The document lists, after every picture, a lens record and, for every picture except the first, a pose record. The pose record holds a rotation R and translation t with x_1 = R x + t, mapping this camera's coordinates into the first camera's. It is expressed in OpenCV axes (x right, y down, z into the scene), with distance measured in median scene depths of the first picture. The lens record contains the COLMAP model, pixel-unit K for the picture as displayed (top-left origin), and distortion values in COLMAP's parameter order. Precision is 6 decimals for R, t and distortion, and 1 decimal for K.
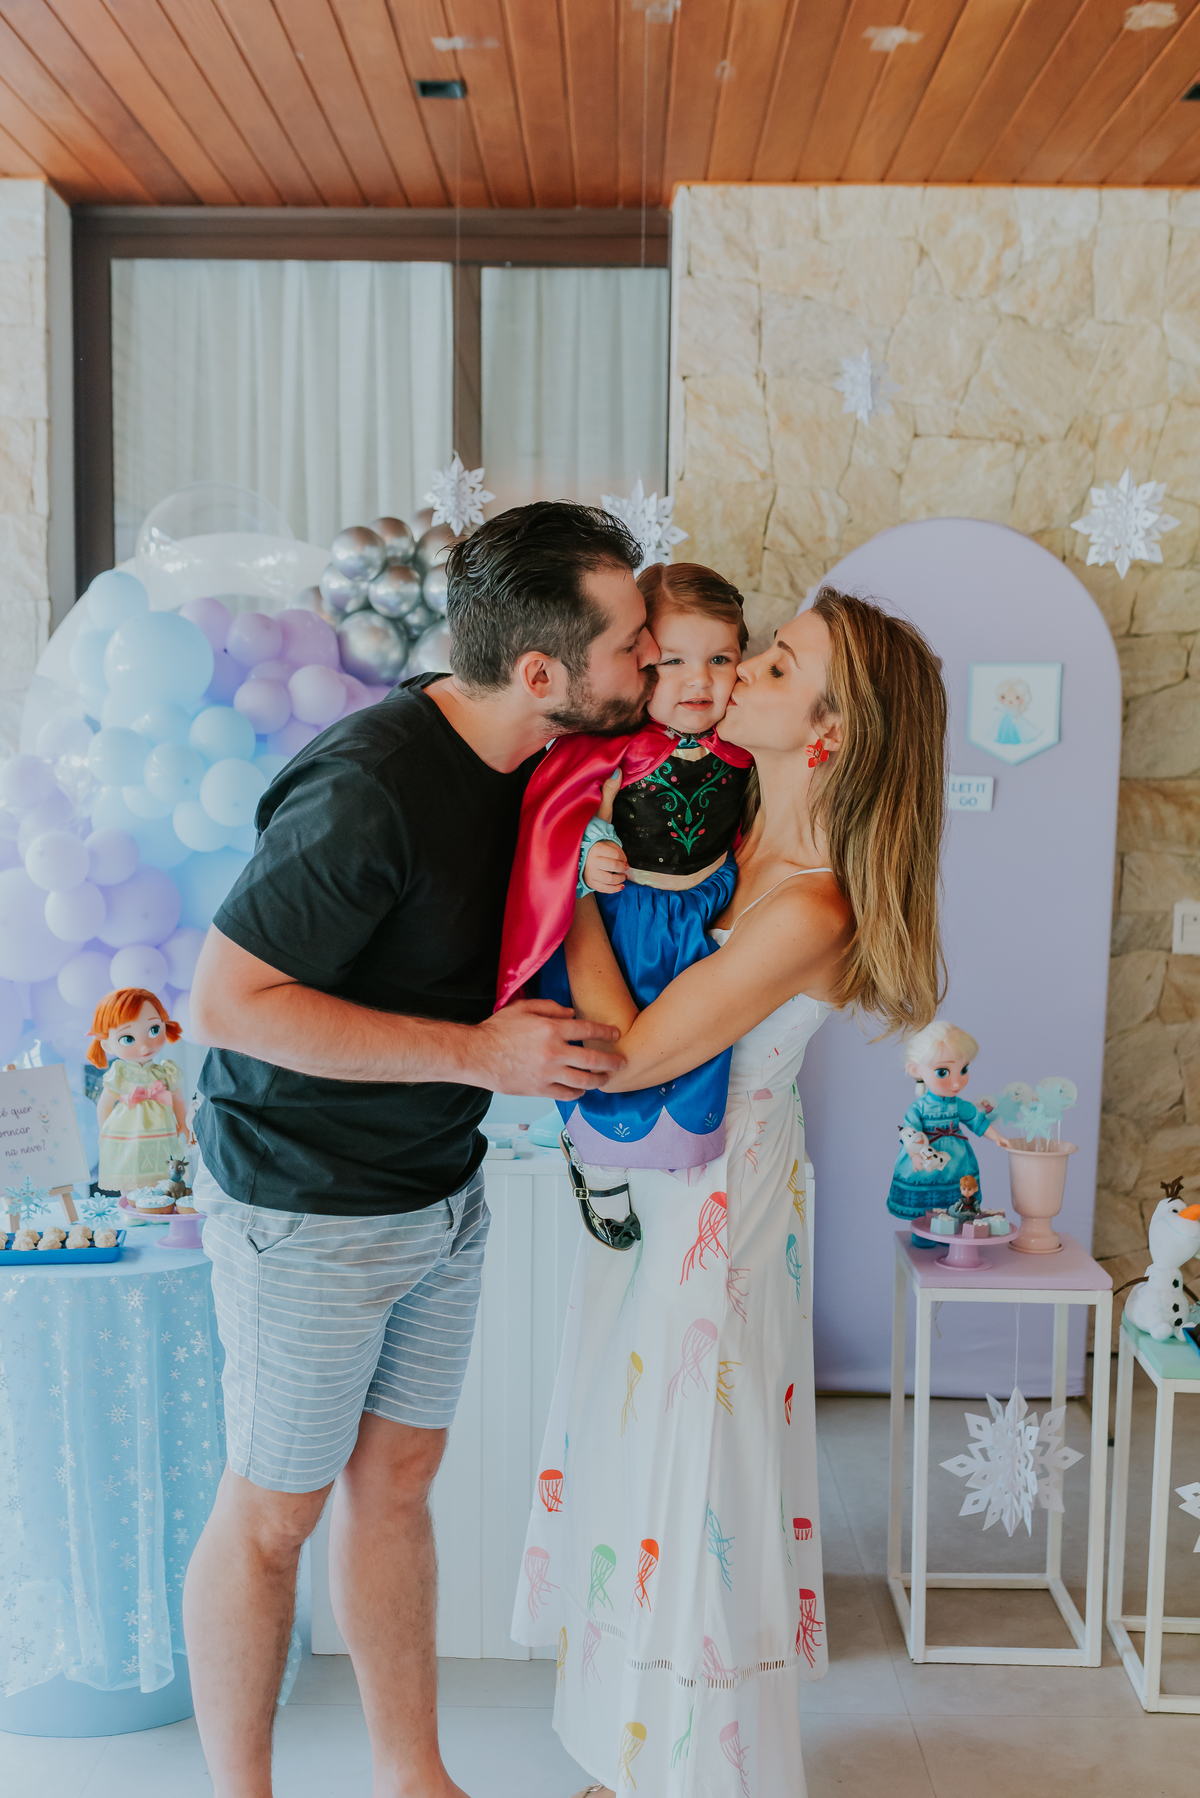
lens RADIAL K [[1774.7, 0, 581.8], [0, 1774.7, 975.5], [0, 0, 1]] dist [-0.005904, 0.000000]
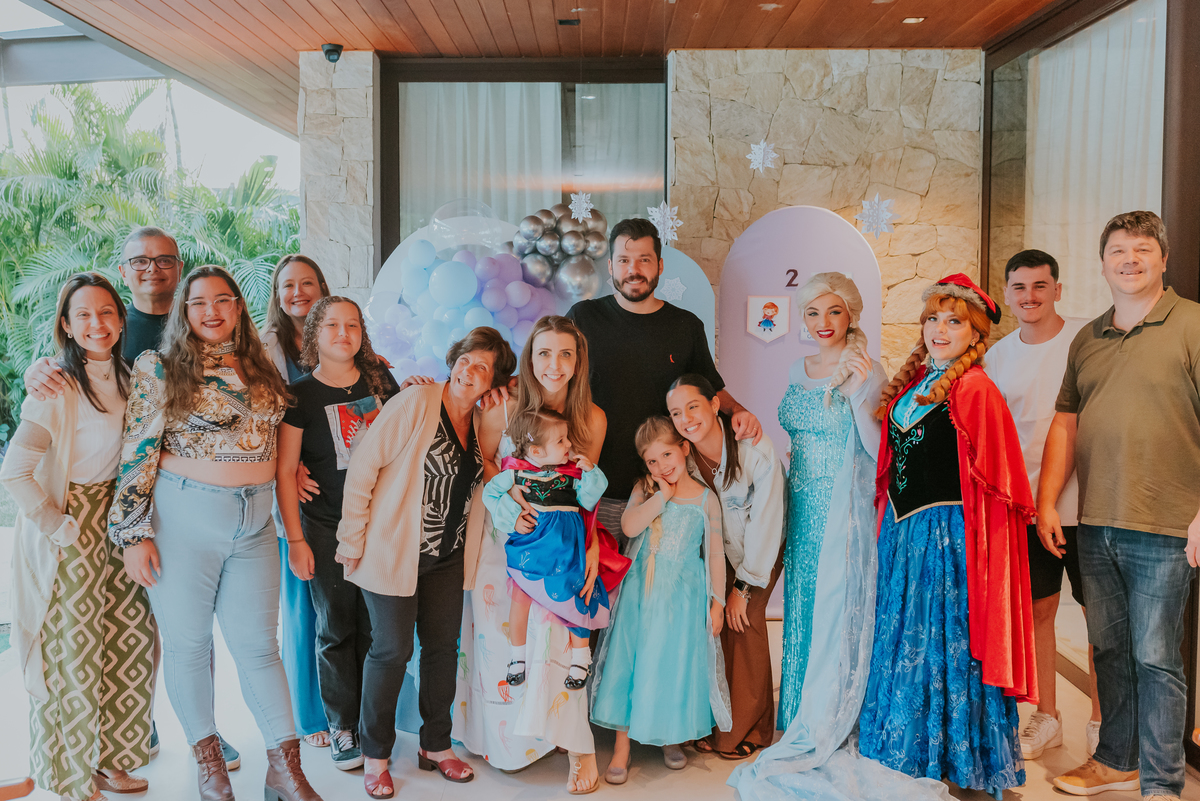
lens RADIAL K [[1184.4, 0, 590.6], [0, 1184.4, 400.7], [0, 0, 1]] dist [-0.005904, 0.000000]
pose [[0.999915, -0.012074, 0.004916, -0.054071], [0.012293, 0.998811, -0.047174, 0.041714], [-0.004340, 0.047231, 0.998875, -0.400159]]
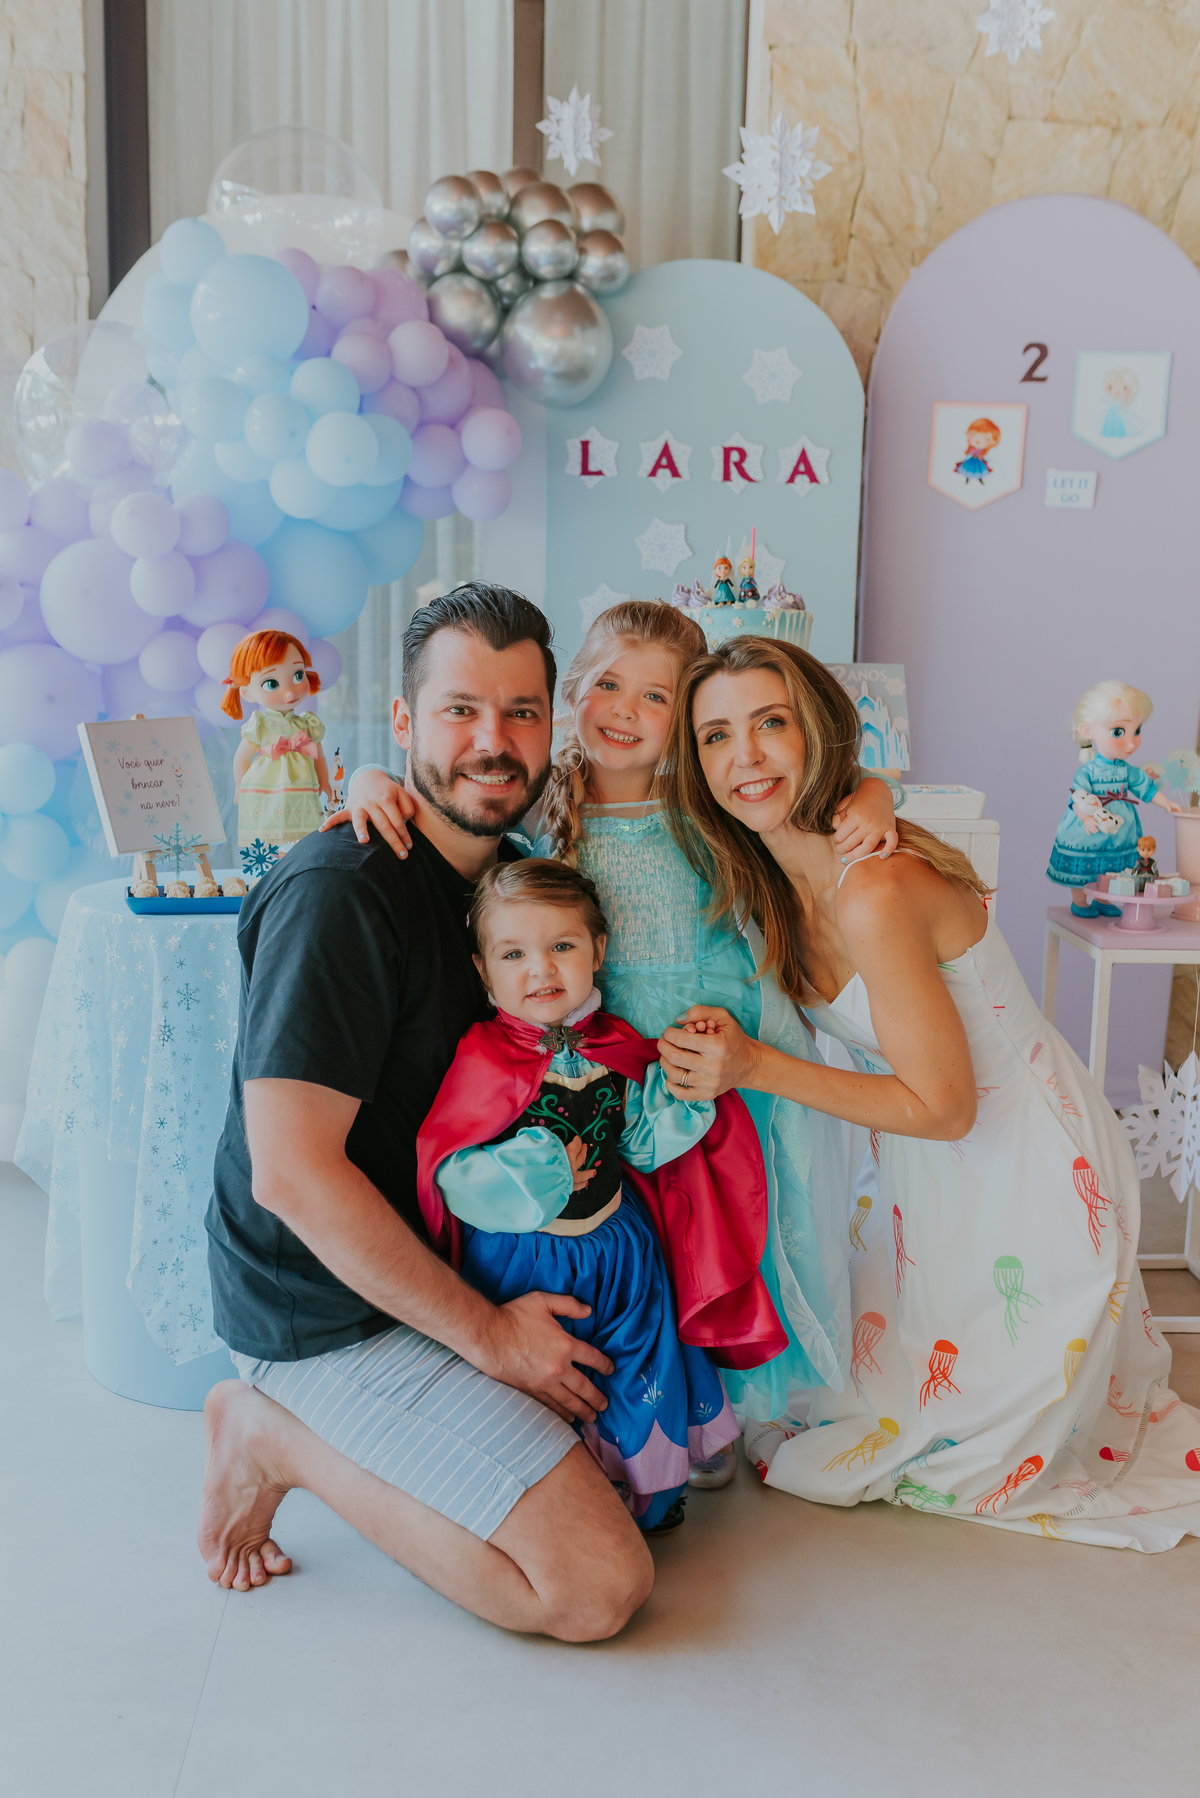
lens RADIAL K [[1774.7, 0, 614.0], [0, 1774.7, 910.5], [0, 0, 1]] dist [-0.005904, 0.000000]
pose [[0.998031, -0.001303, 0.062707, -0.086113], [-0.003044, 0.997599, 0.069188, 0.056740], [-0.062647, -0.069242, 0.995631, 0.035206]]
